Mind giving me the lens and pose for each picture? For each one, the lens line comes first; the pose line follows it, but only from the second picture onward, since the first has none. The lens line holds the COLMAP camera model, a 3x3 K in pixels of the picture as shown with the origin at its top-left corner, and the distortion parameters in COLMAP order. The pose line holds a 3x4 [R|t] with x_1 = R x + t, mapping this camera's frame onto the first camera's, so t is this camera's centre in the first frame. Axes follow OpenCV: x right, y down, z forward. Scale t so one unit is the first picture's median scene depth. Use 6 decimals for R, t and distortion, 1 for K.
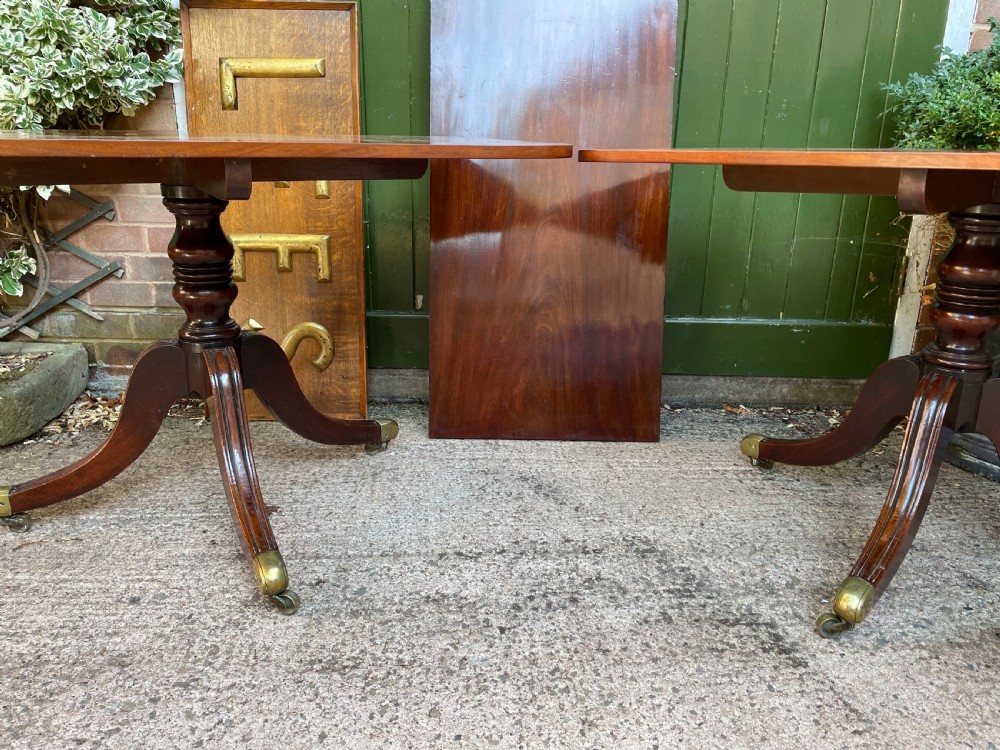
lens RADIAL K [[759.4, 0, 506.0], [0, 759.4, 363.3], [0, 0, 1]] dist [0.082266, -0.111708]
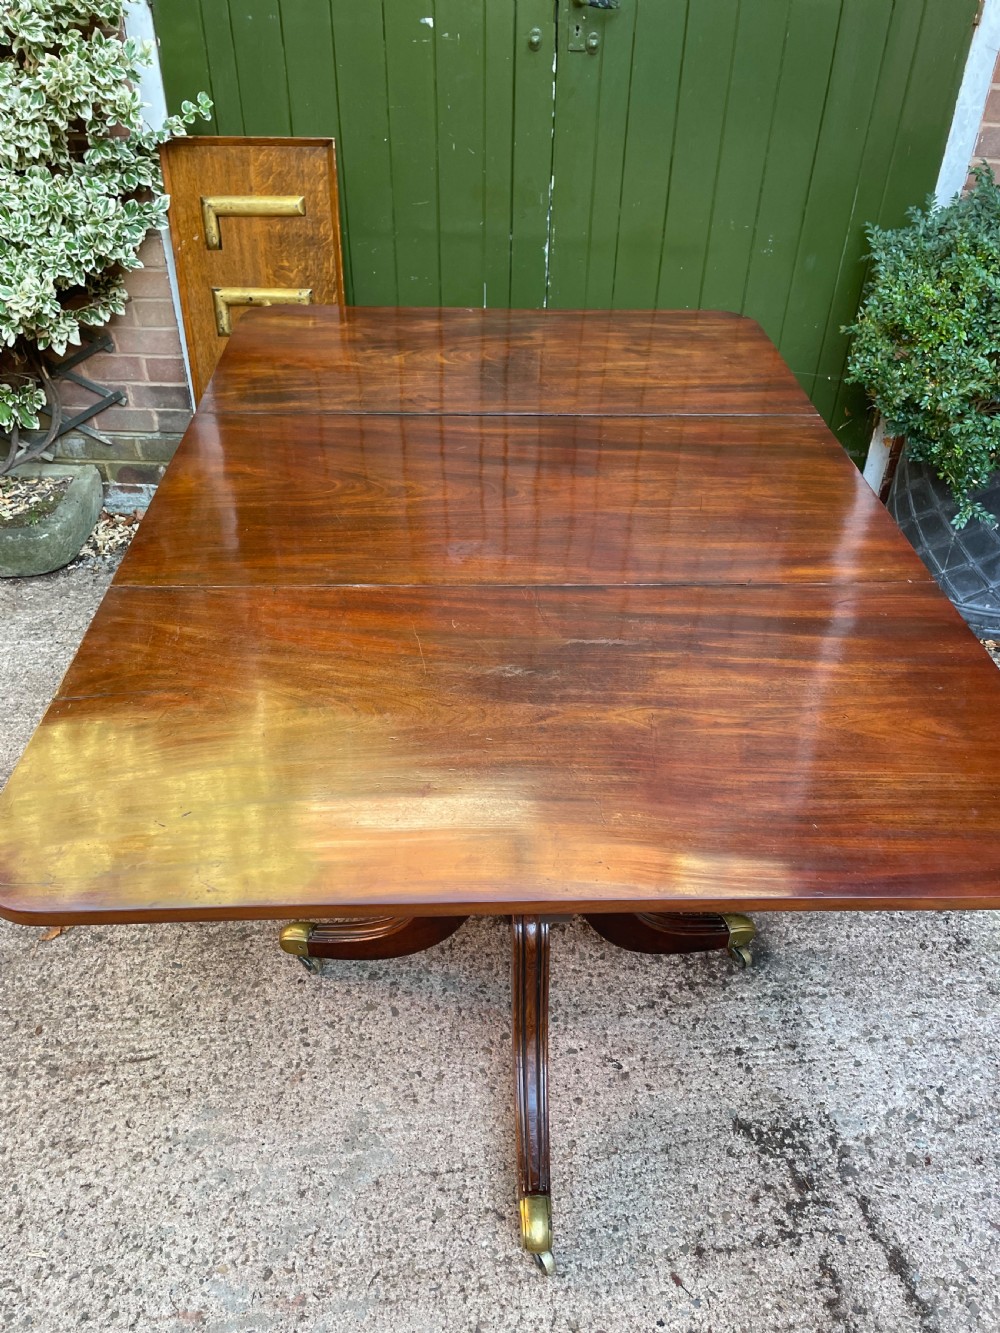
lens RADIAL K [[1012.3, 0, 503.7], [0, 1012.3, 662.8], [0, 0, 1]] dist [0.082266, -0.111708]
pose [[0.999459, 0.015038, -0.029257, 0.090288], [-0.004175, 0.940195, 0.340610, -0.376502], [0.032629, -0.340303, 0.939749, -0.601837]]
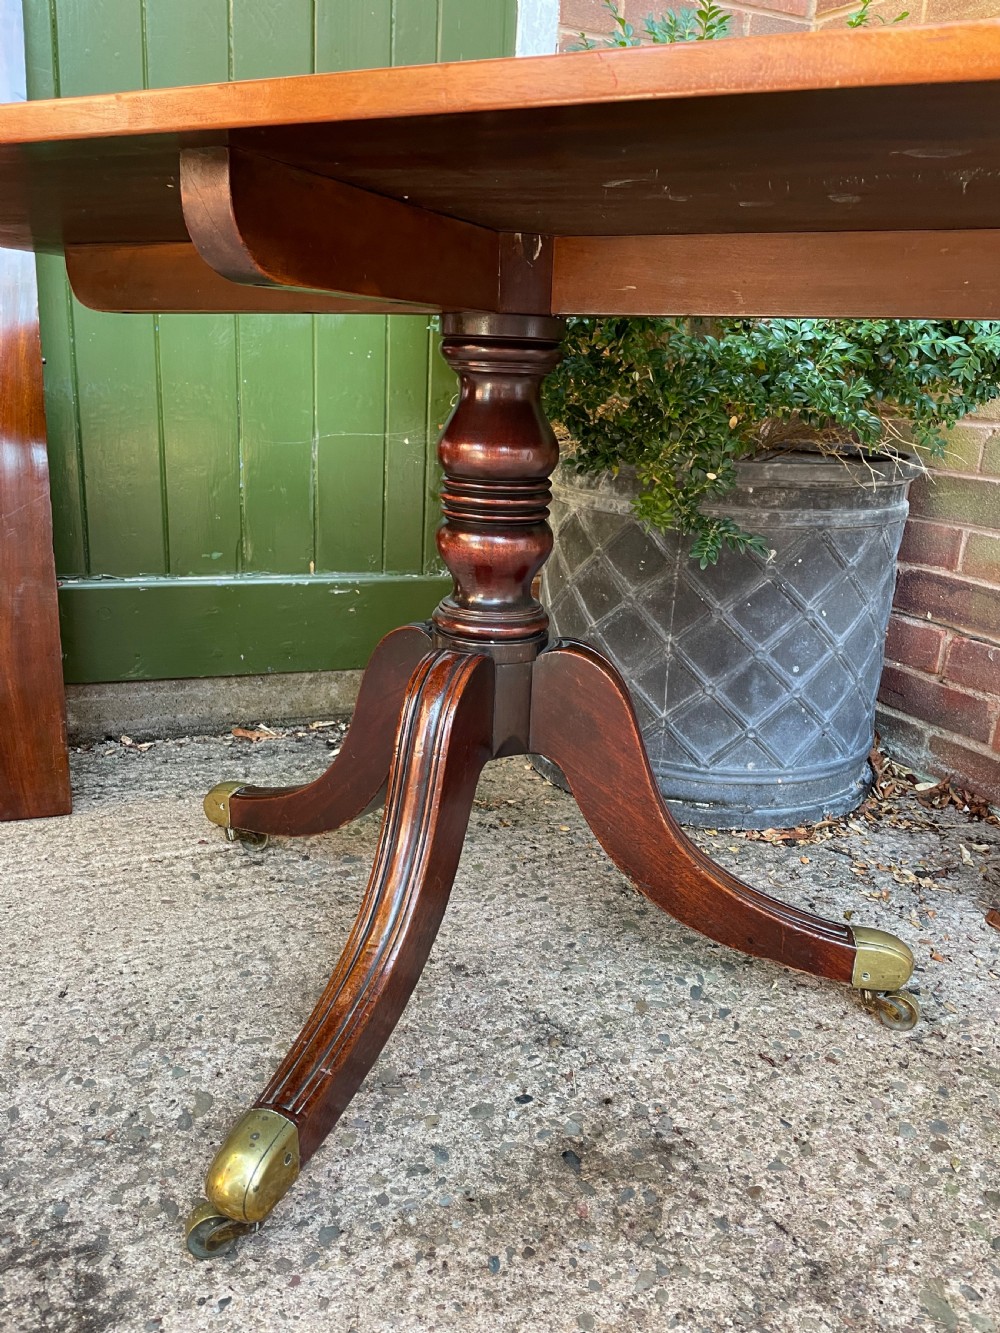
lens RADIAL K [[1012.3, 0, 499.1], [0, 1012.3, 654.6], [0, 0, 1]] dist [0.082266, -0.111708]
pose [[0.939861, -0.071184, 0.334056, 0.342350], [0.072203, 0.997346, 0.009383, 0.011390], [-0.333837, 0.015301, 0.942507, 0.320483]]
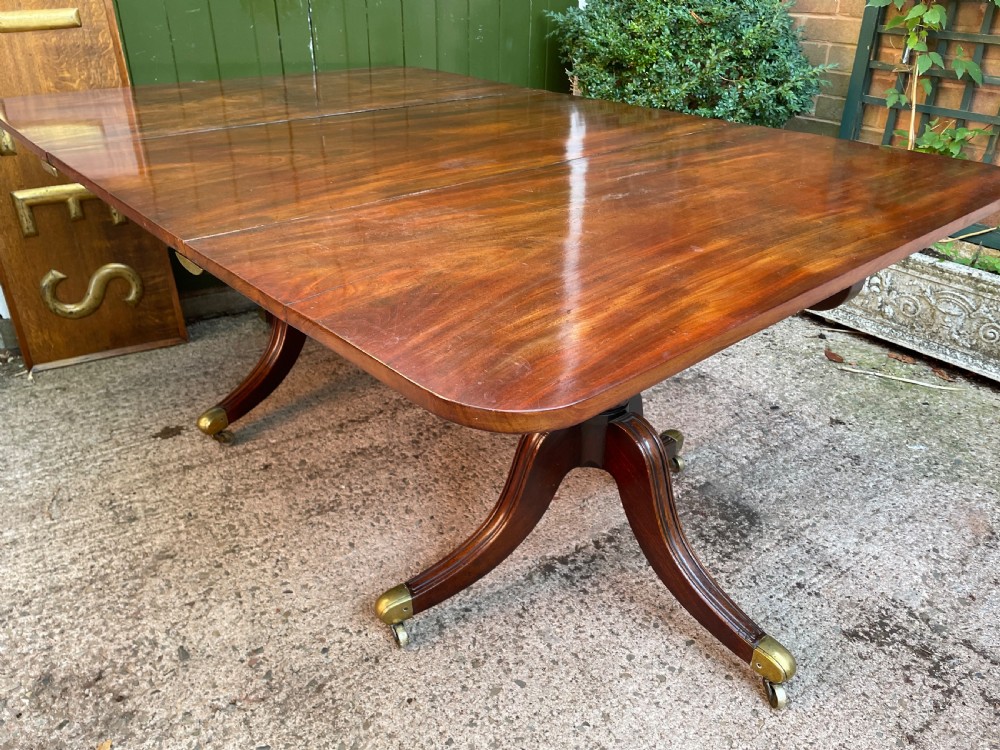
lens RADIAL K [[759.4, 0, 494.4], [0, 759.4, 372.1], [0, 0, 1]] dist [0.082266, -0.111708]
pose [[0.883542, -0.234768, 0.405263, -0.370969], [0.146810, 0.960513, 0.236352, -0.120416], [-0.444748, -0.149330, 0.883119, -0.307360]]
